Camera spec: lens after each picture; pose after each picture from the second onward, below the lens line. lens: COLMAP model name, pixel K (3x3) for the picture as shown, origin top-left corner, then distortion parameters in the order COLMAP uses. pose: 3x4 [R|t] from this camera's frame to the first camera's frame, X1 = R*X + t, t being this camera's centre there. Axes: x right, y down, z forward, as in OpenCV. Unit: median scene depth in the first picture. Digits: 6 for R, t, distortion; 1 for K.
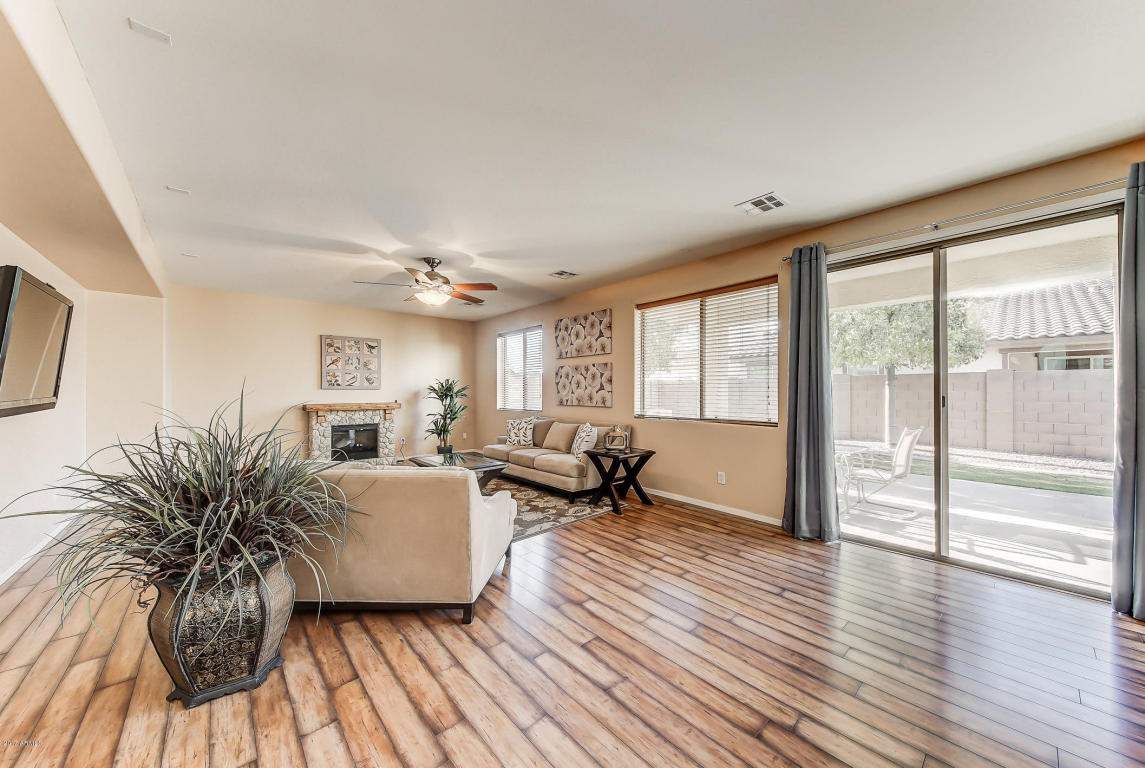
lens RADIAL K [[394.3, 0, 555.8], [0, 394.3, 390.2], [0, 0, 1]] dist [0.006576, -0.002388]
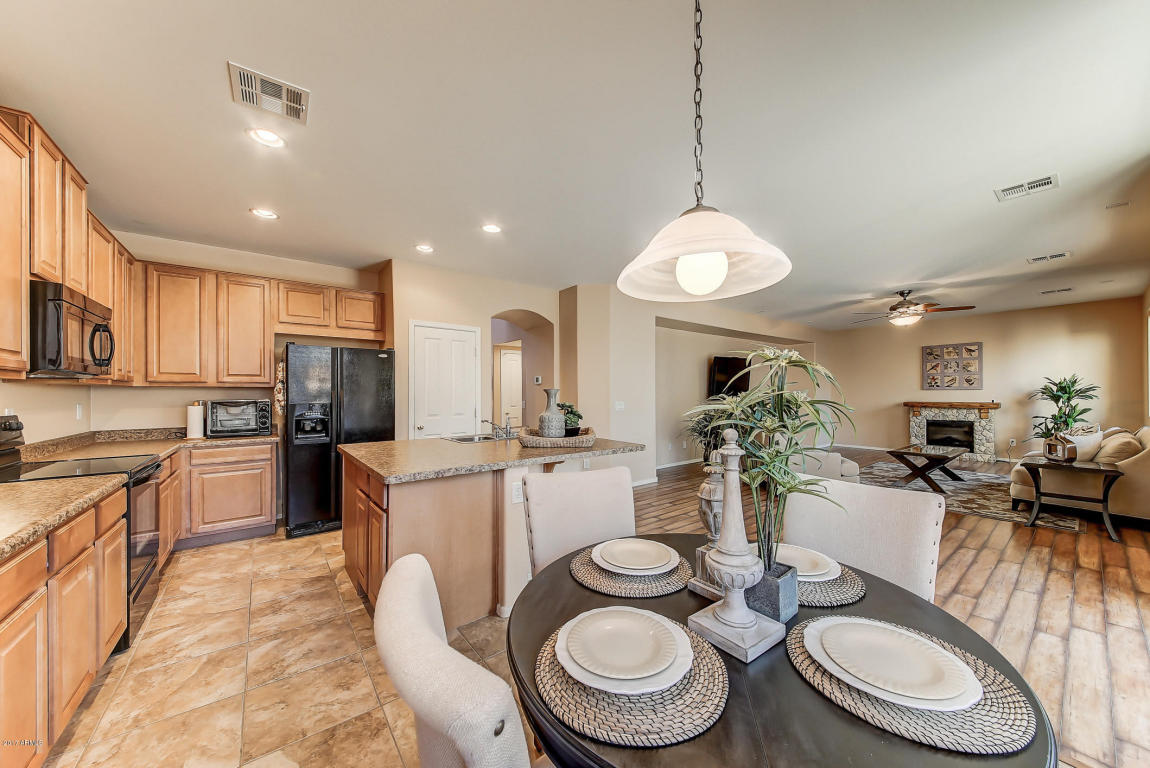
lens RADIAL K [[396.1, 0, 621.5], [0, 396.1, 389.1], [0, 0, 1]] dist [0.006576, -0.002388]
pose [[0.015948, -0.005278, -0.999859, 0.794089], [0.005845, 0.999969, -0.005186, -0.004449], [0.999856, -0.005762, 0.015978, 0.025155]]
